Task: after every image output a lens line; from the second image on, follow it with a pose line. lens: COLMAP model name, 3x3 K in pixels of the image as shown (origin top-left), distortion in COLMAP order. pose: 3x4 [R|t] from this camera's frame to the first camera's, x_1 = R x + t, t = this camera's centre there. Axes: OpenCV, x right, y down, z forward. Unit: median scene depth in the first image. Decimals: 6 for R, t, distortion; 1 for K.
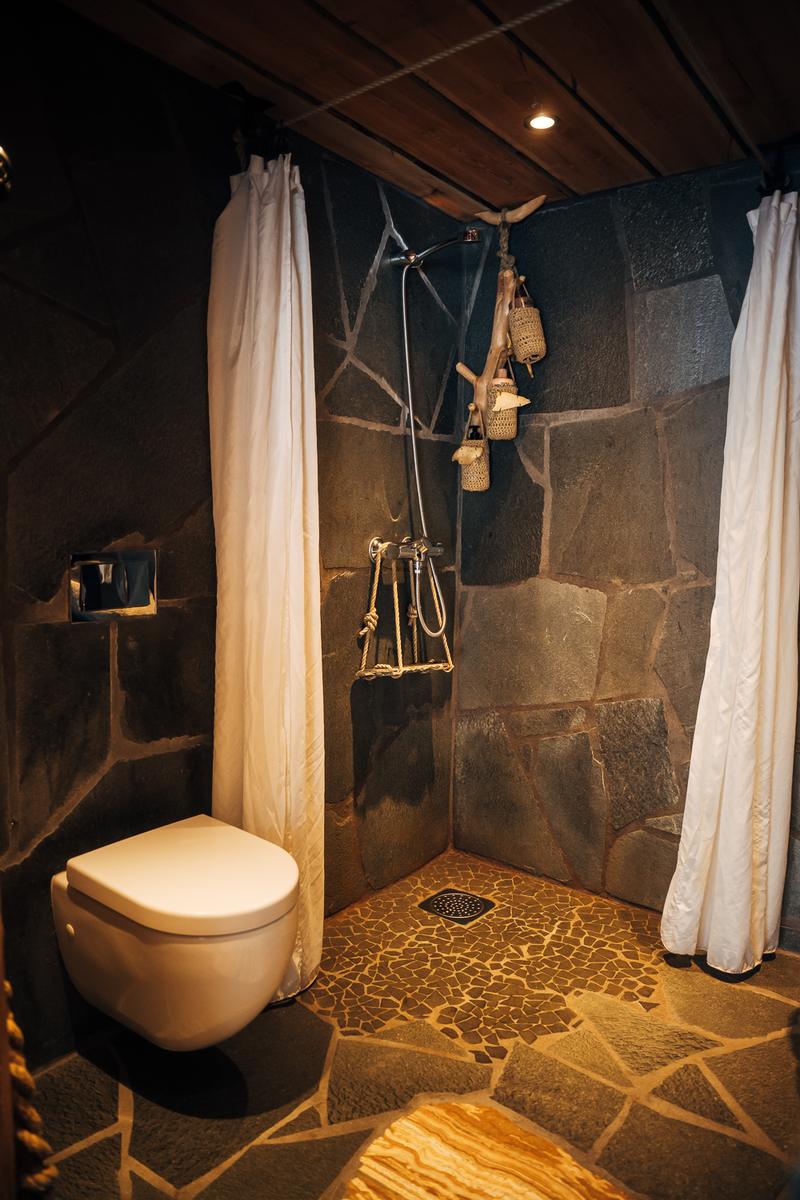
lens RADIAL K [[803.6, 0, 400.0], [0, 803.6, 600.0], [0, 0, 1]] dist [-0.147316, 0.094715]
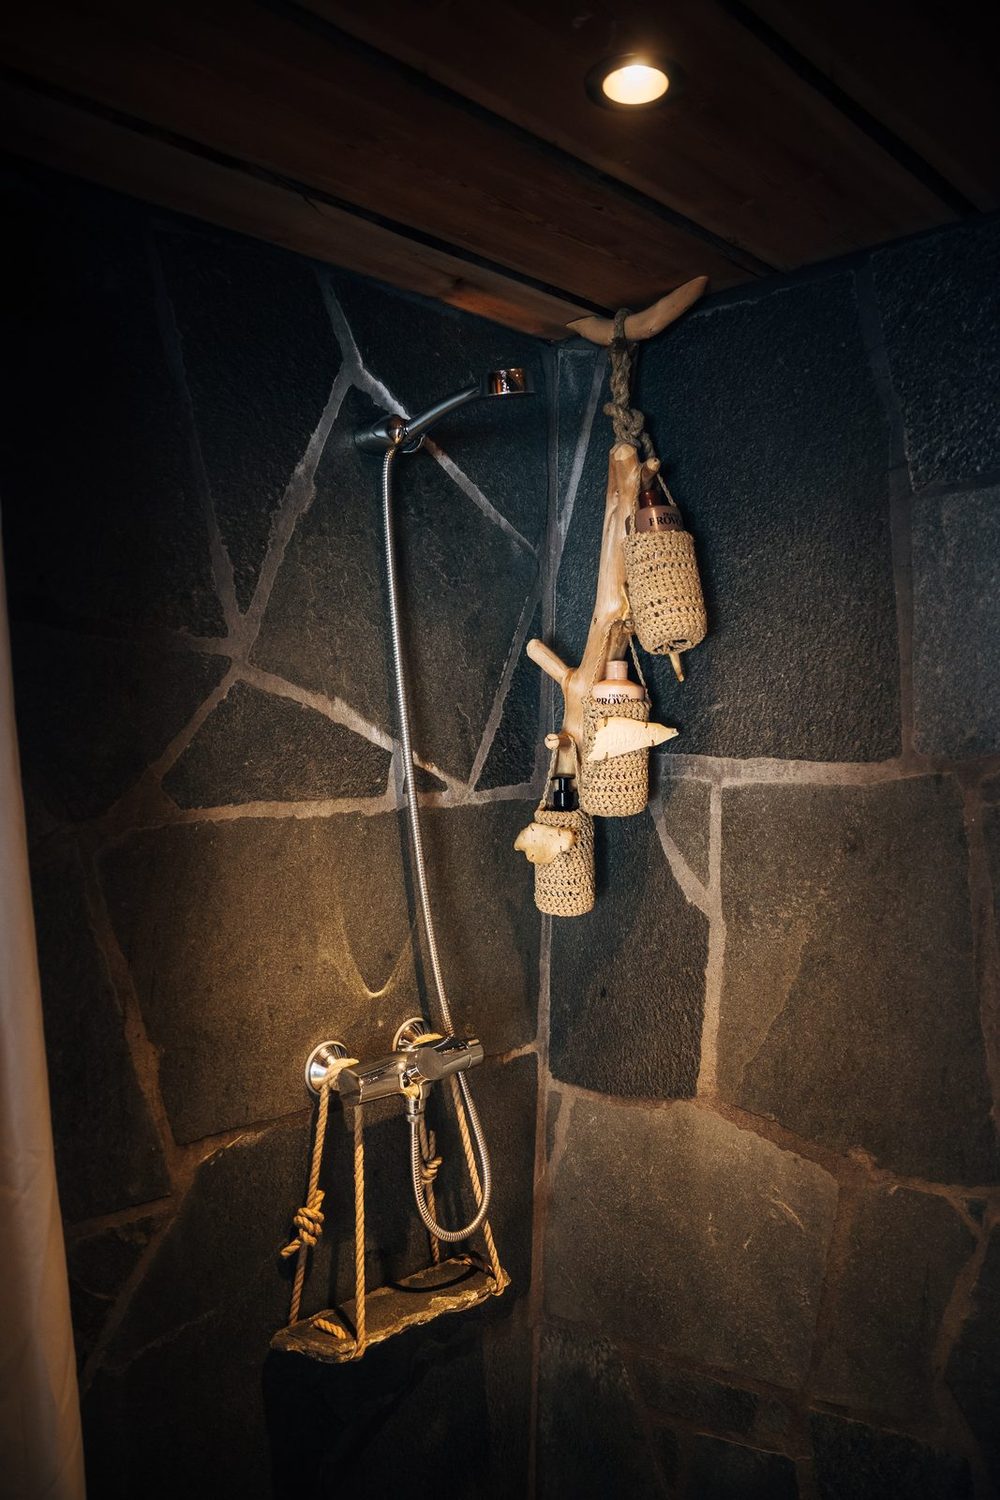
lens RADIAL K [[1004.5, 0, 500.0], [0, 1004.5, 750.0], [0, 0, 1]] dist [-0.147316, 0.094715]
pose [[0.989634, 0.005892, -0.143492, 0.147598], [-0.011654, 0.999158, -0.039350, -0.219423], [0.143139, 0.040615, 0.988869, 0.427262]]
